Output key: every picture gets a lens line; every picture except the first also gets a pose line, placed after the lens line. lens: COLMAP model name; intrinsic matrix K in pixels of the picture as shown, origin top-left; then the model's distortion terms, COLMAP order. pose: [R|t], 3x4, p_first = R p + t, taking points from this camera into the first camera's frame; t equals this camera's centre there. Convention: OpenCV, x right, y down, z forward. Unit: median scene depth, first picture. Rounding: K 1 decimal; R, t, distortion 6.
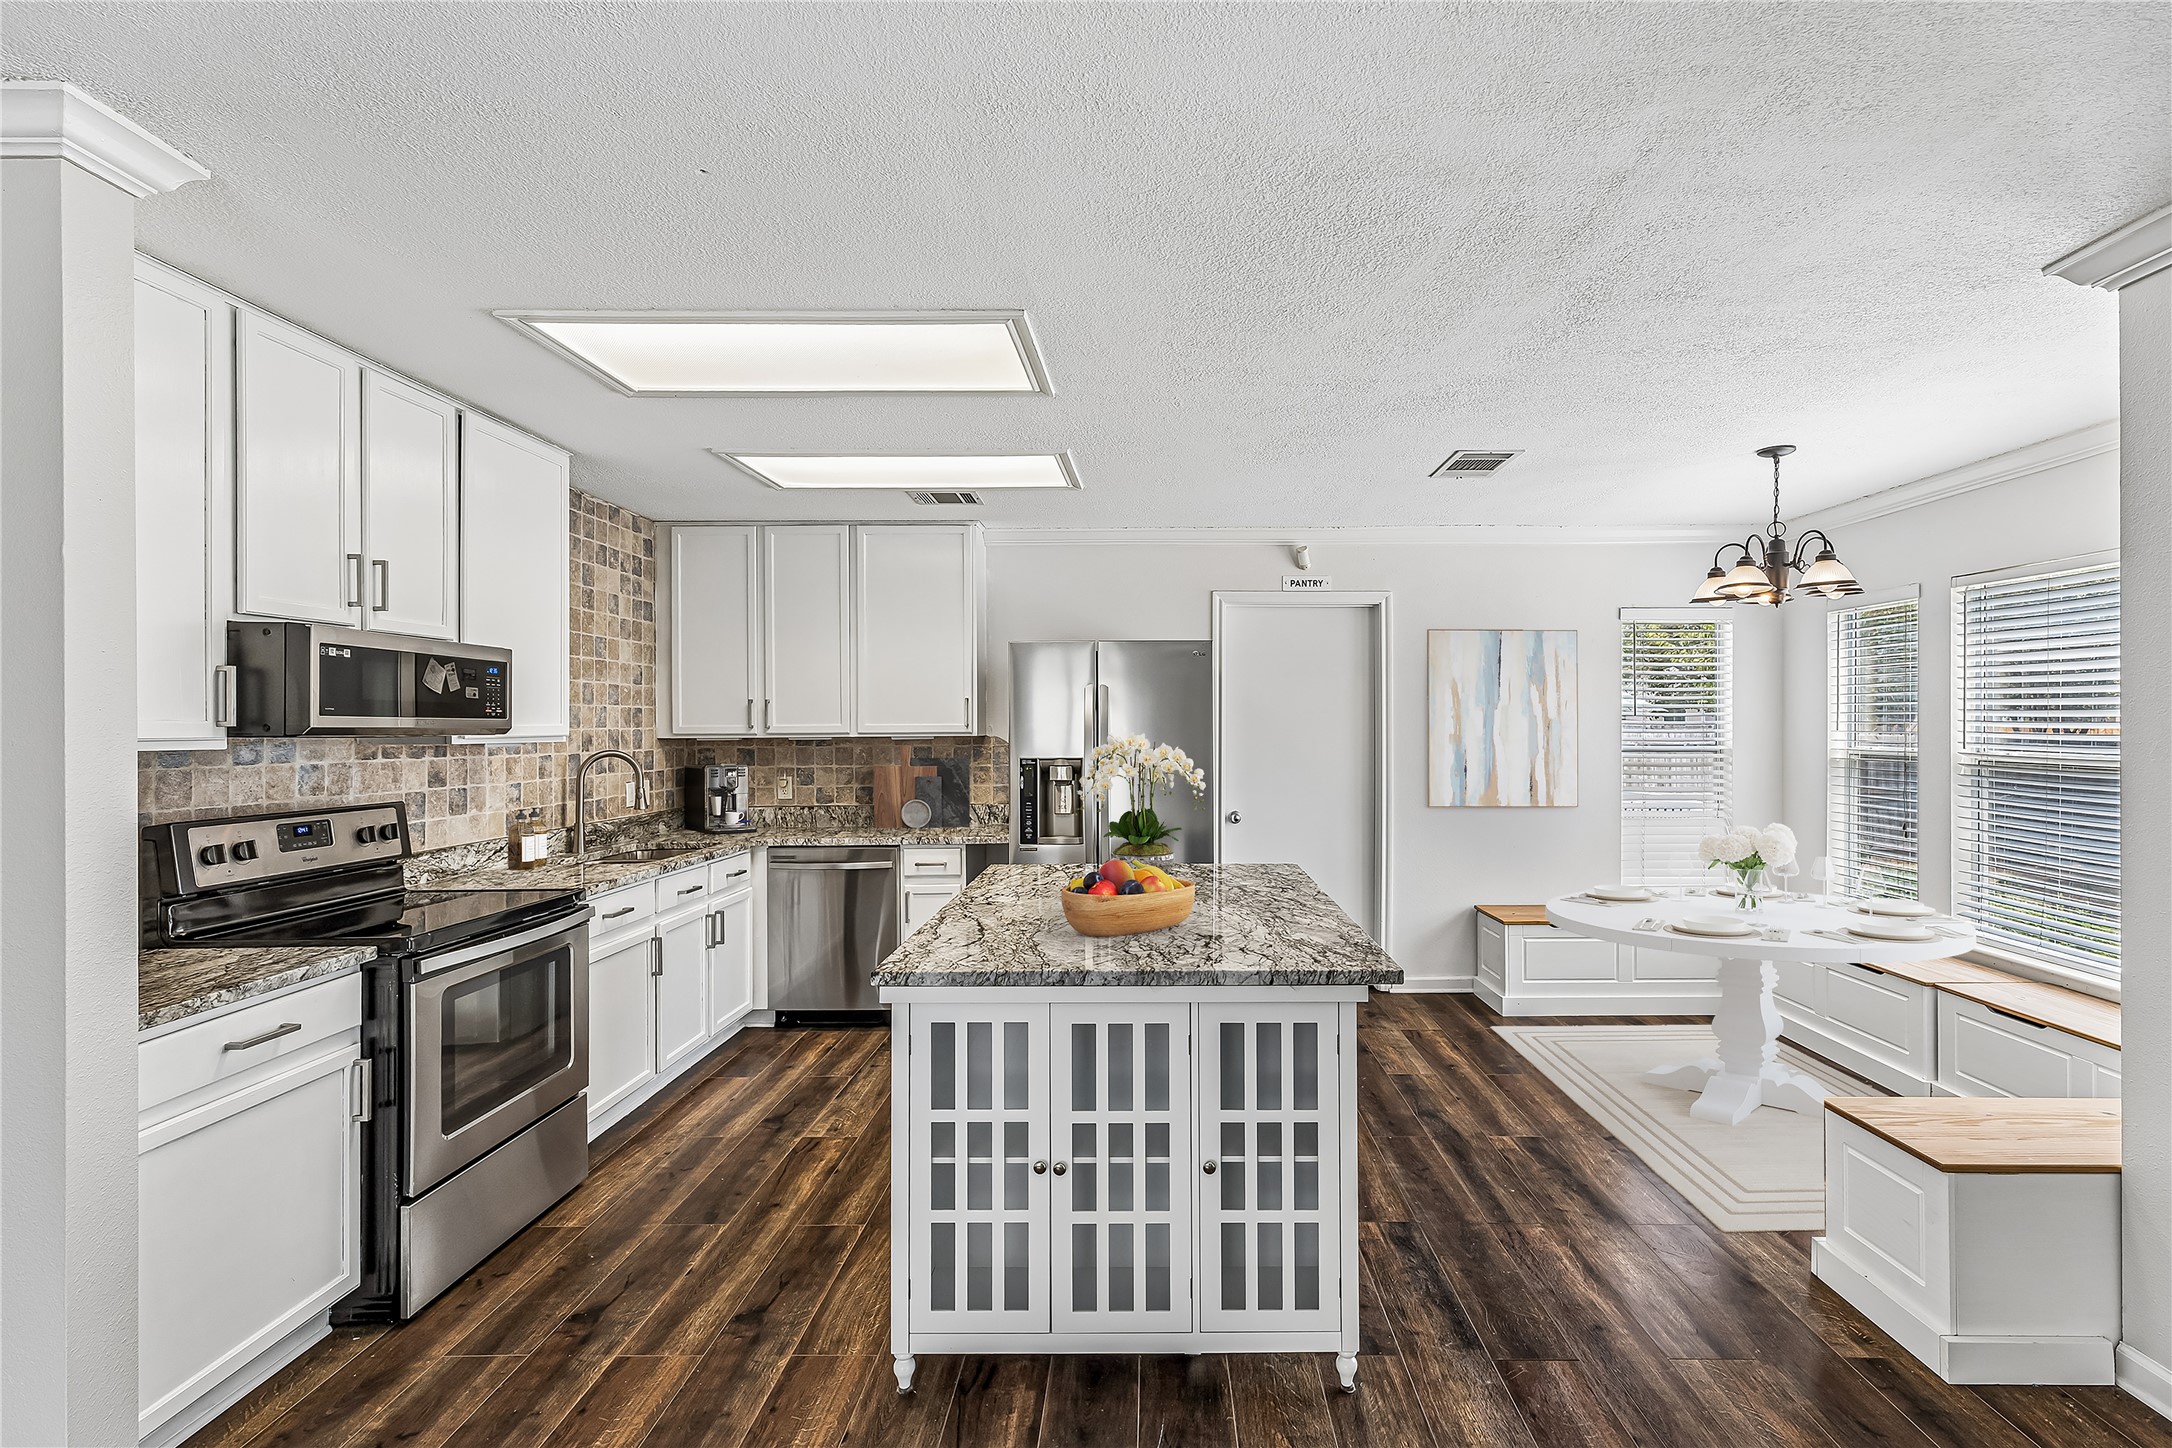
lens RADIAL K [[1274.0, 0, 1093.6], [0, 1274.0, 711.1], [0, 0, 1]] dist [0.002006, 0.000351]
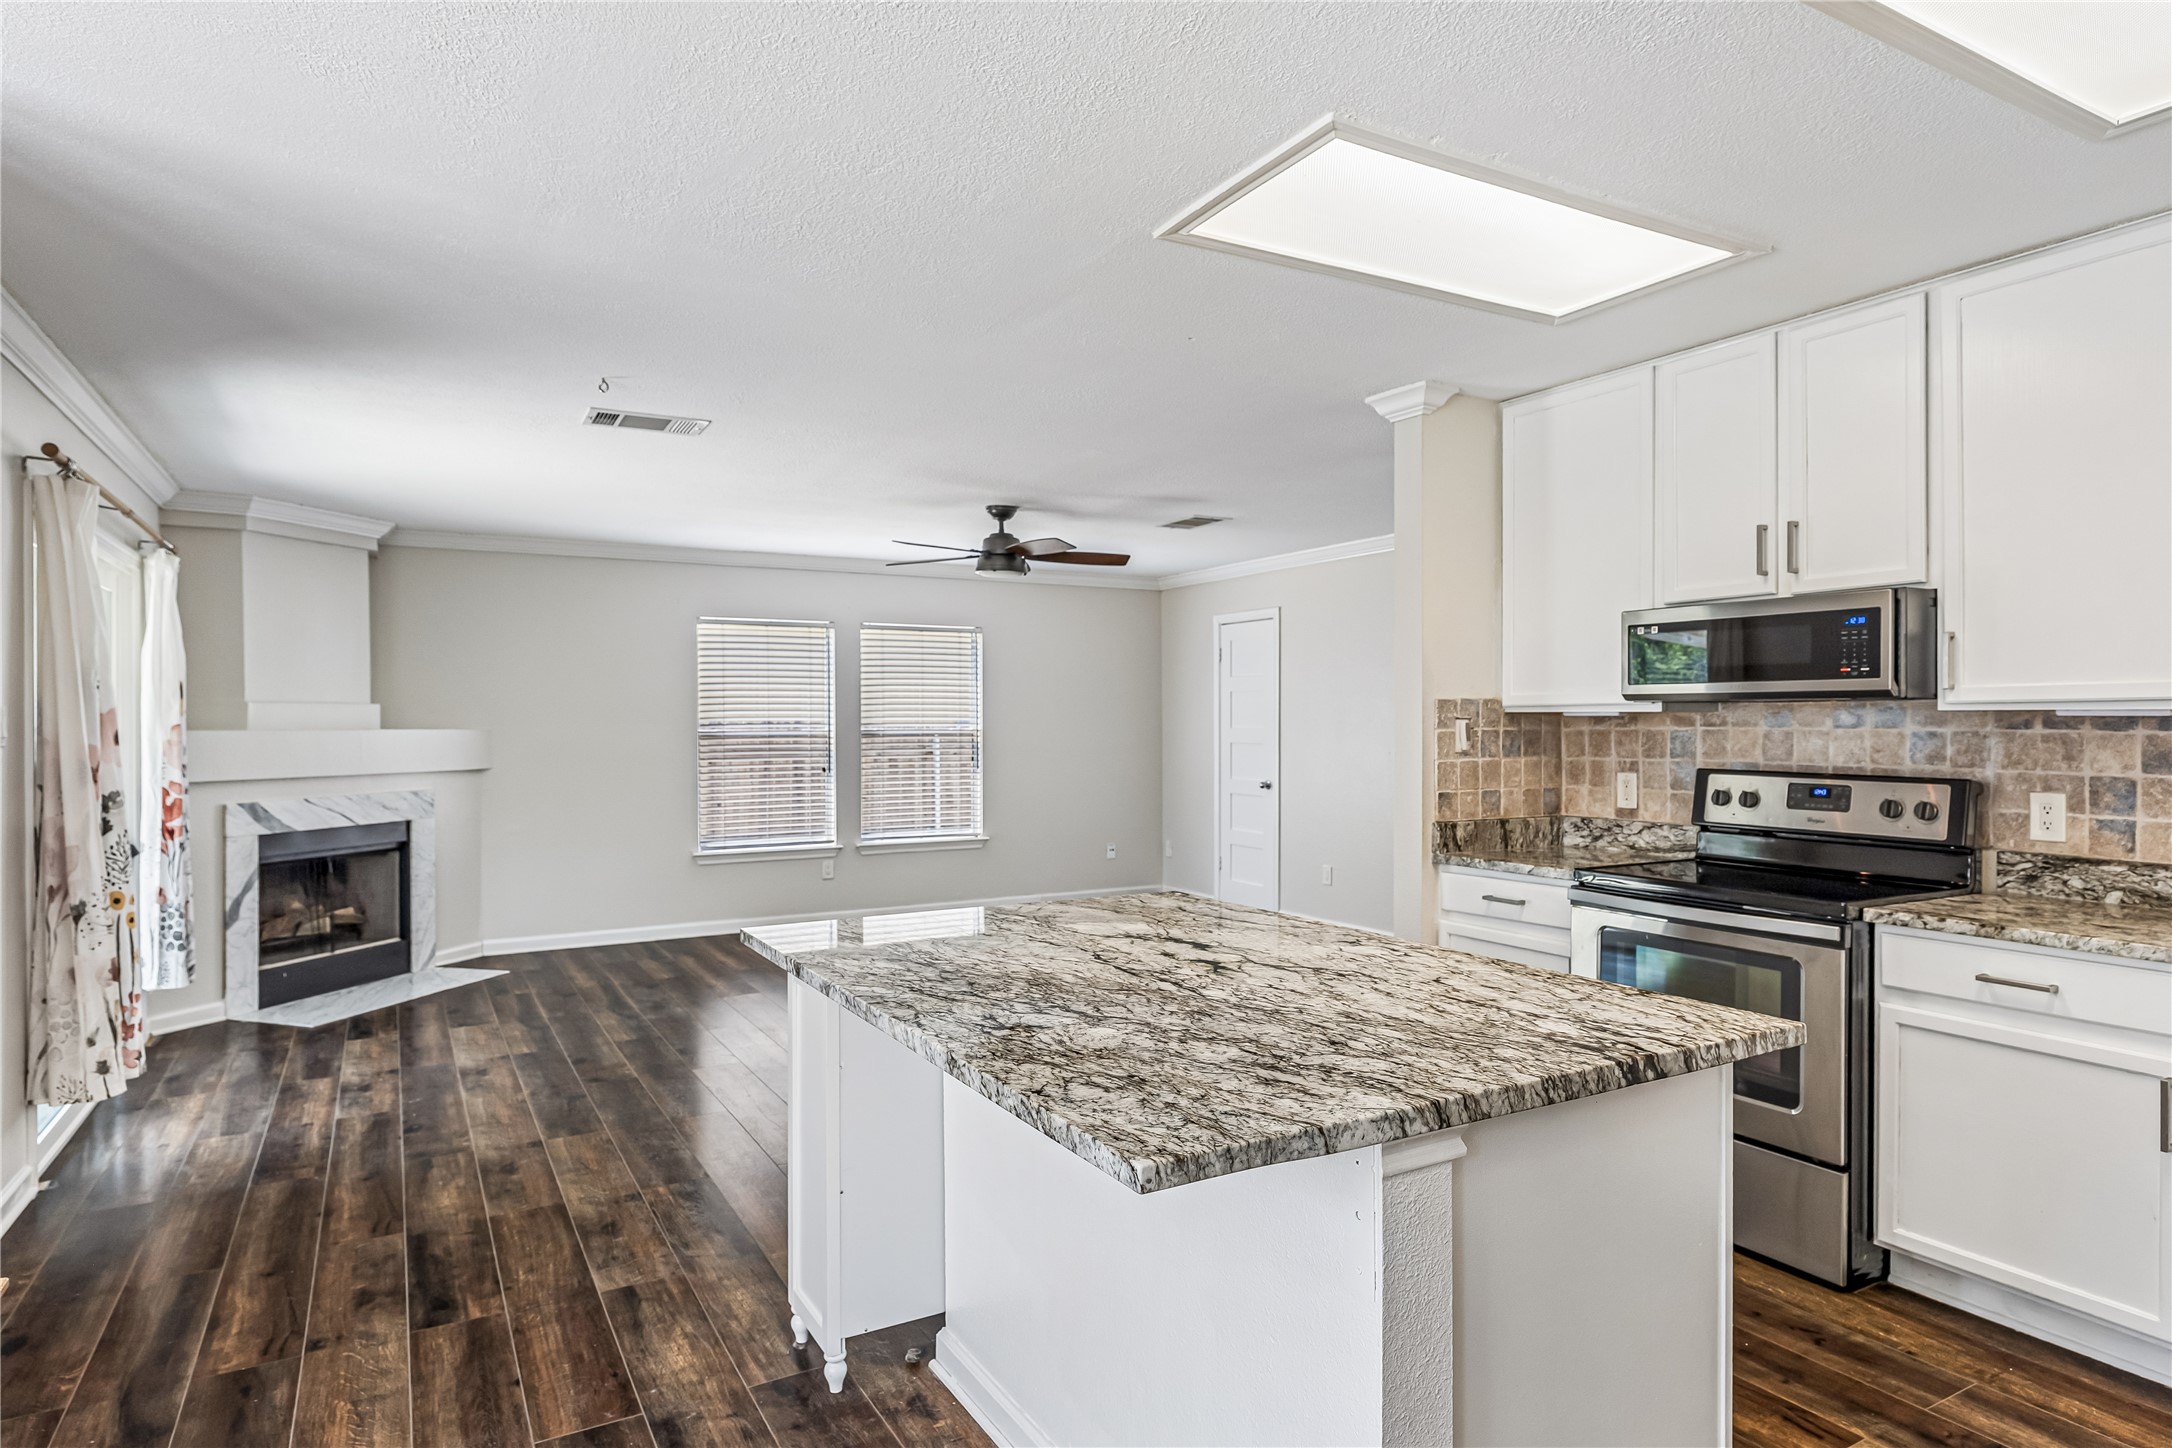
lens RADIAL K [[1227.5, 0, 1097.8], [0, 1227.5, 733.9], [0, 0, 1]] dist [0.001175, 0.000128]
pose [[-0.868141, 0.011843, -0.496176, 0.375829], [0.010035, 0.999930, 0.006311, 0.034028], [0.496216, 0.000500, -0.868199, 1.560414]]
